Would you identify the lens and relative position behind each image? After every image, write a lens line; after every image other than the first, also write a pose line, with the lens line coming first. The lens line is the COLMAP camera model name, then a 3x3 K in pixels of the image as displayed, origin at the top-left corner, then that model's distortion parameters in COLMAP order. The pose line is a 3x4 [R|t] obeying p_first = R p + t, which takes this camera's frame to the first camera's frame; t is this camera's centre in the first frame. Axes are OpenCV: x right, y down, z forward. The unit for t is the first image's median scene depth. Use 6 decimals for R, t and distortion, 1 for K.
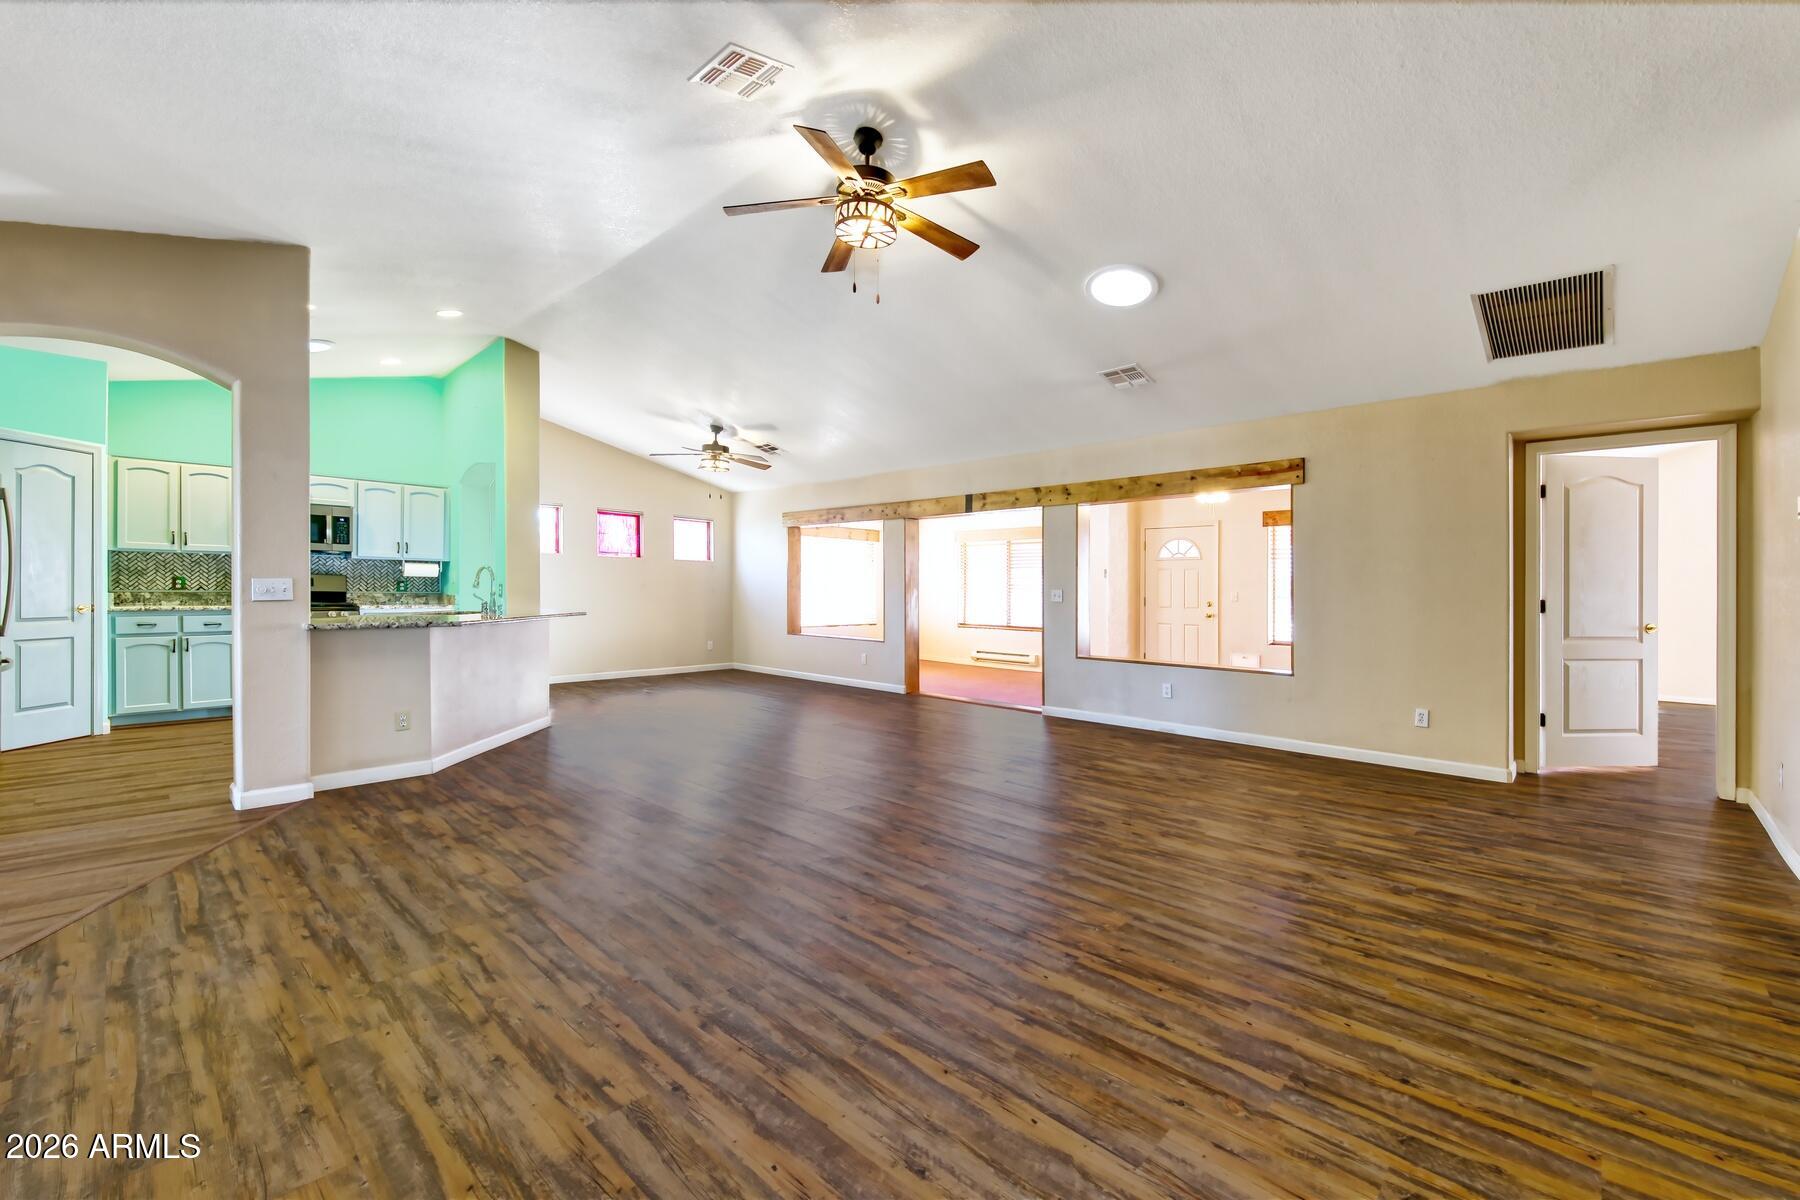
lens RADIAL K [[739.8, 0, 930.2], [0, 739.8, 596.4], [0, 0, 1]] dist [0.017999, -0.009354]
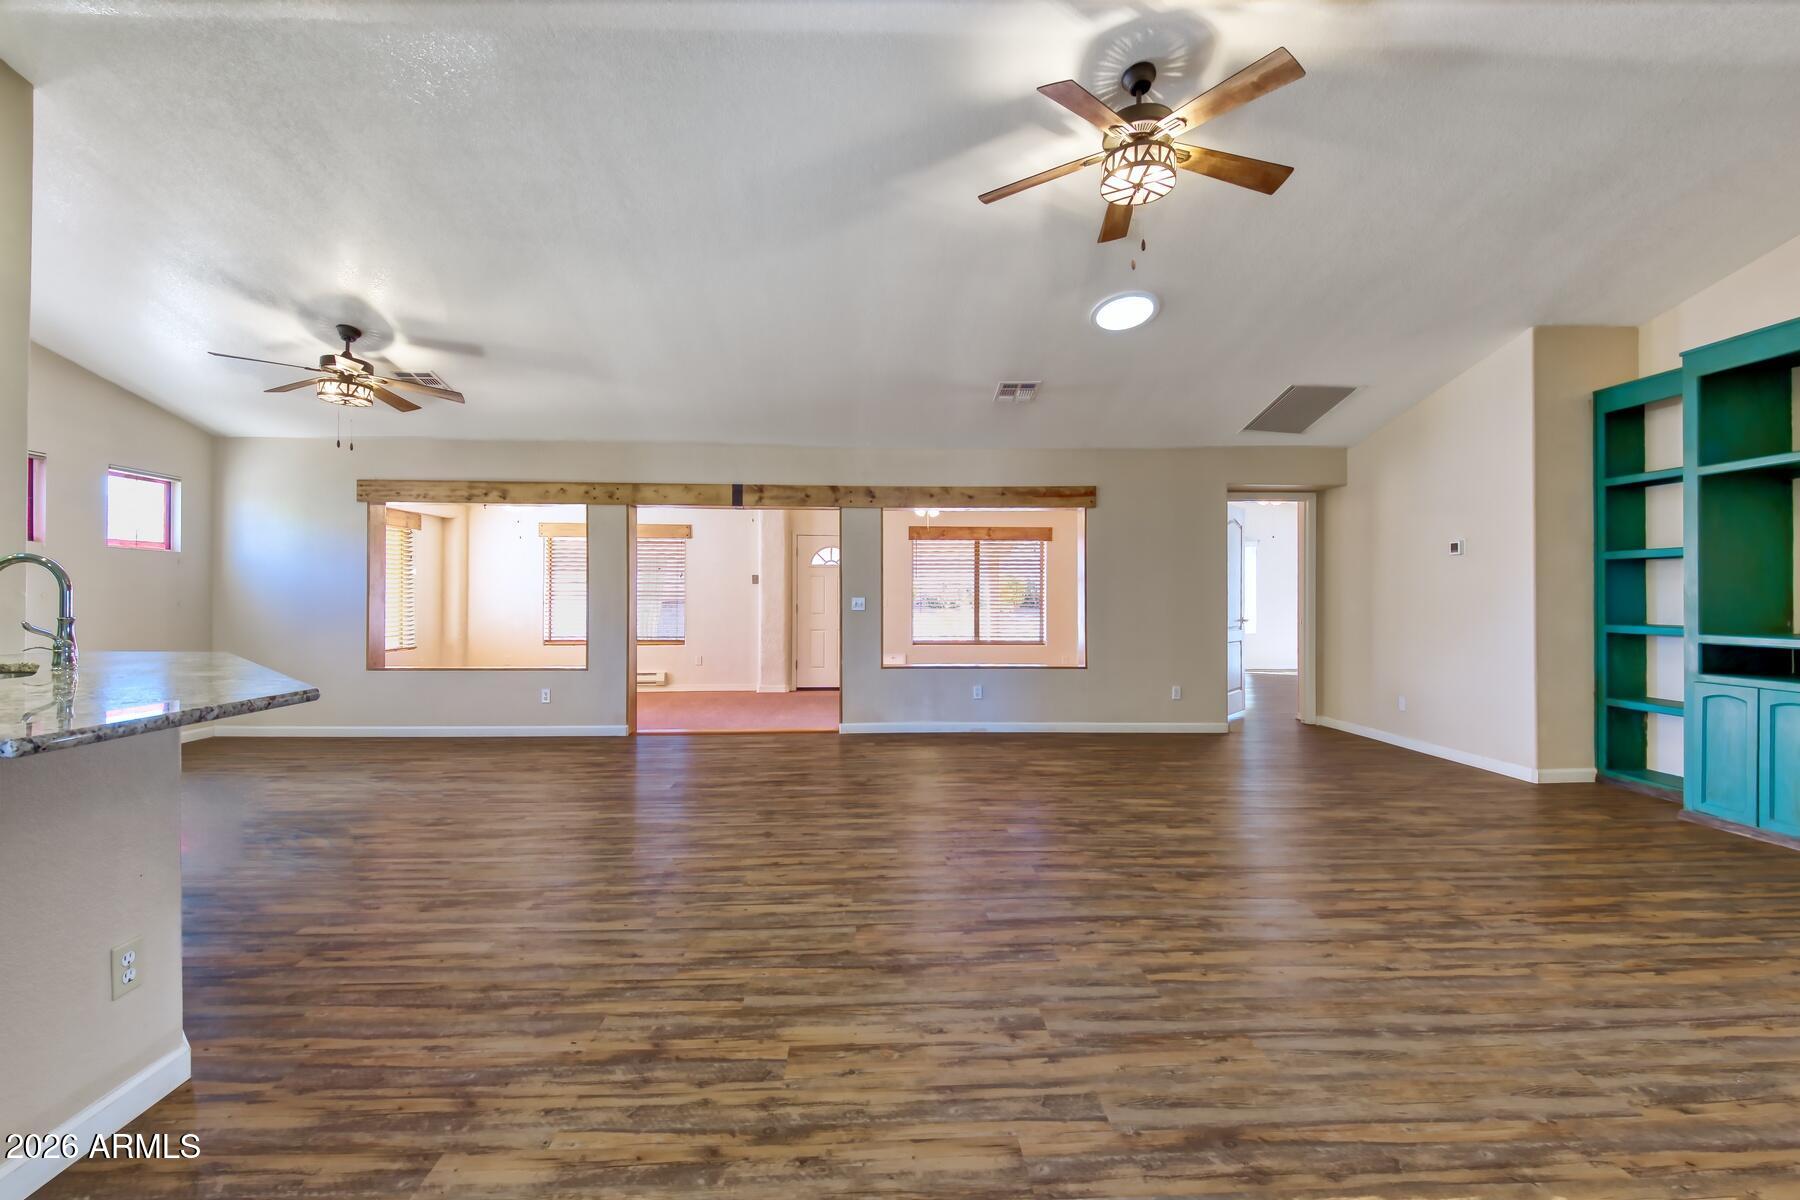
lens RADIAL K [[739.8, 0, 930.2], [0, 739.8, 596.4], [0, 0, 1]] dist [0.017999, -0.009354]
pose [[0.701452, -0.005114, 0.712699, -0.688732], [0.011097, 0.999931, -0.003747, -0.010807], [-0.712631, 0.010537, 0.701460, 0.456486]]
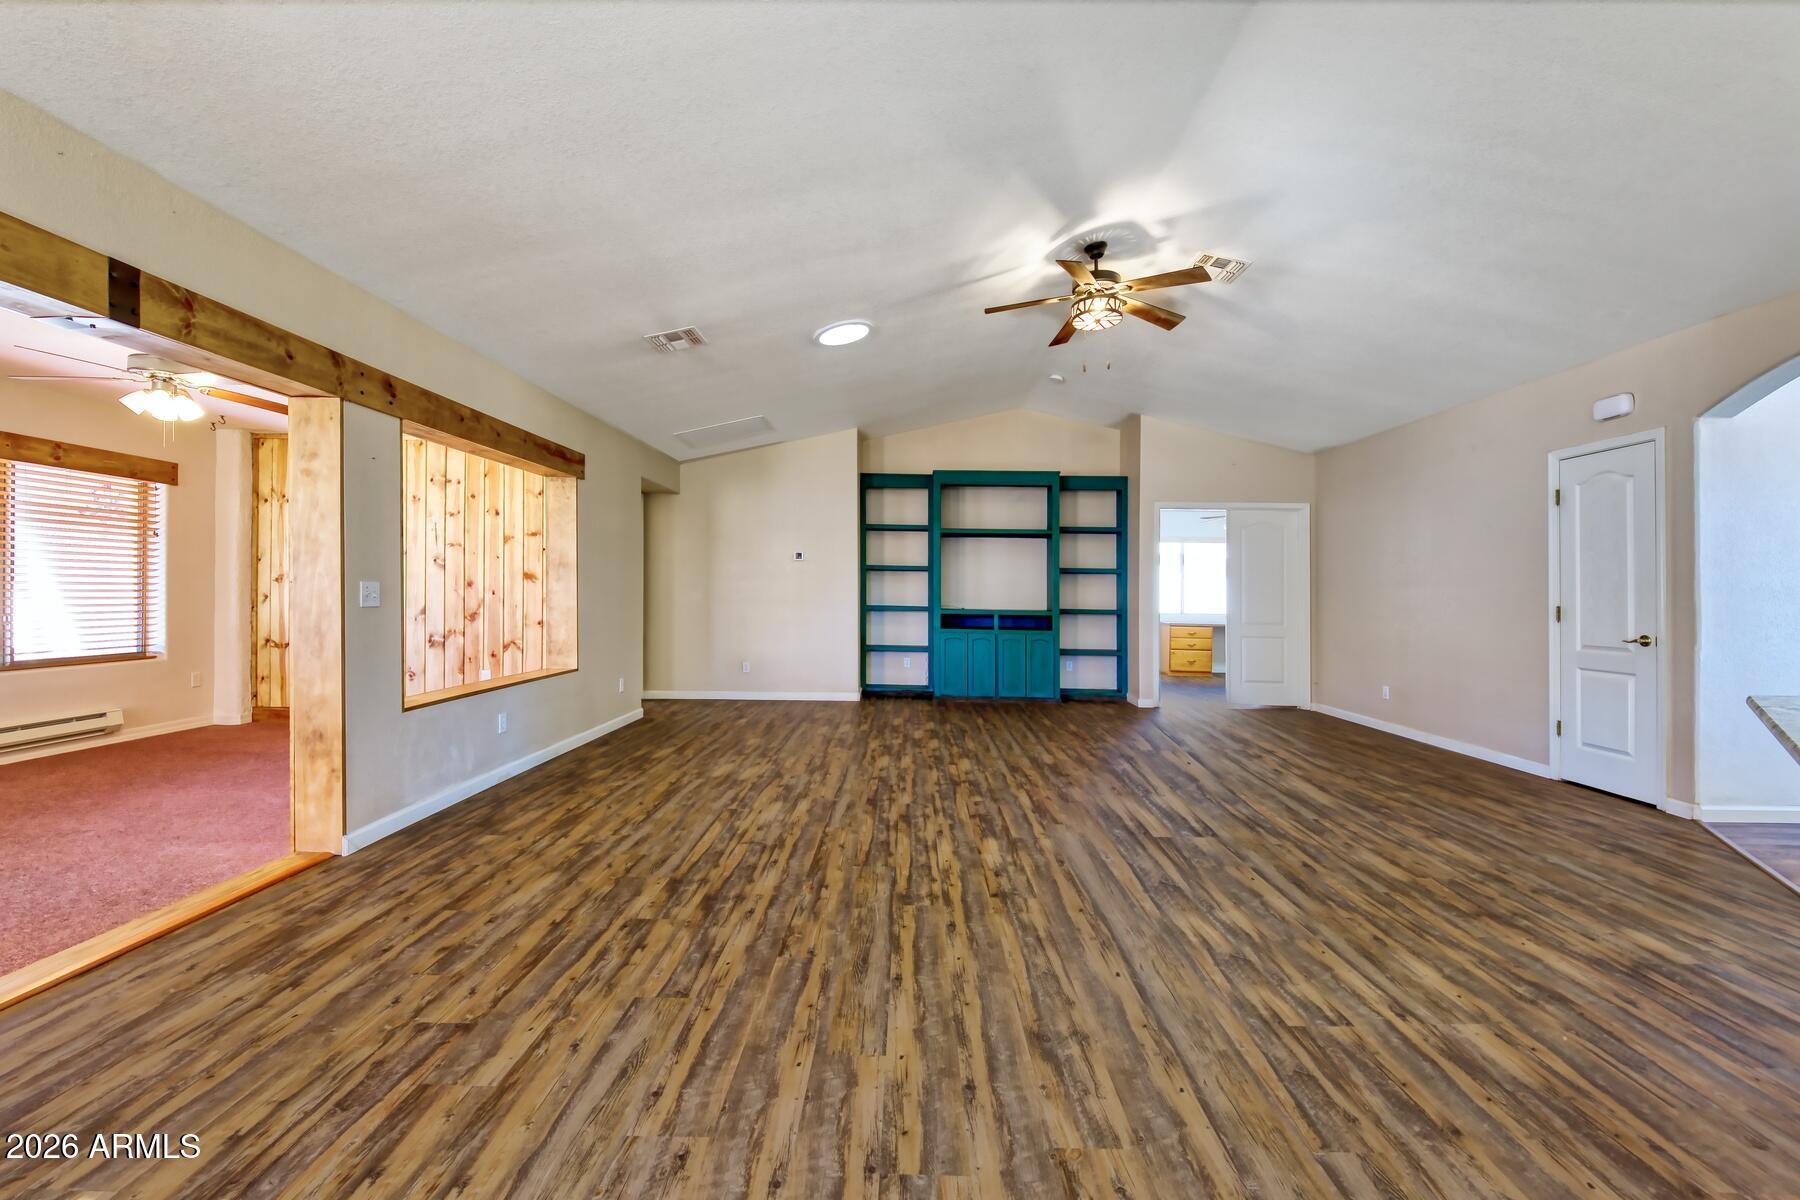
lens RADIAL K [[696.3, 0, 871.7], [0, 696.3, 584.9], [0, 0, 1]] dist [-0.001533, -0.000456]
pose [[-0.618252, -0.010717, 0.785907, -0.630751], [-0.013161, 0.999908, 0.003282, -0.021118], [-0.785870, -0.008314, -0.618336, 1.642885]]
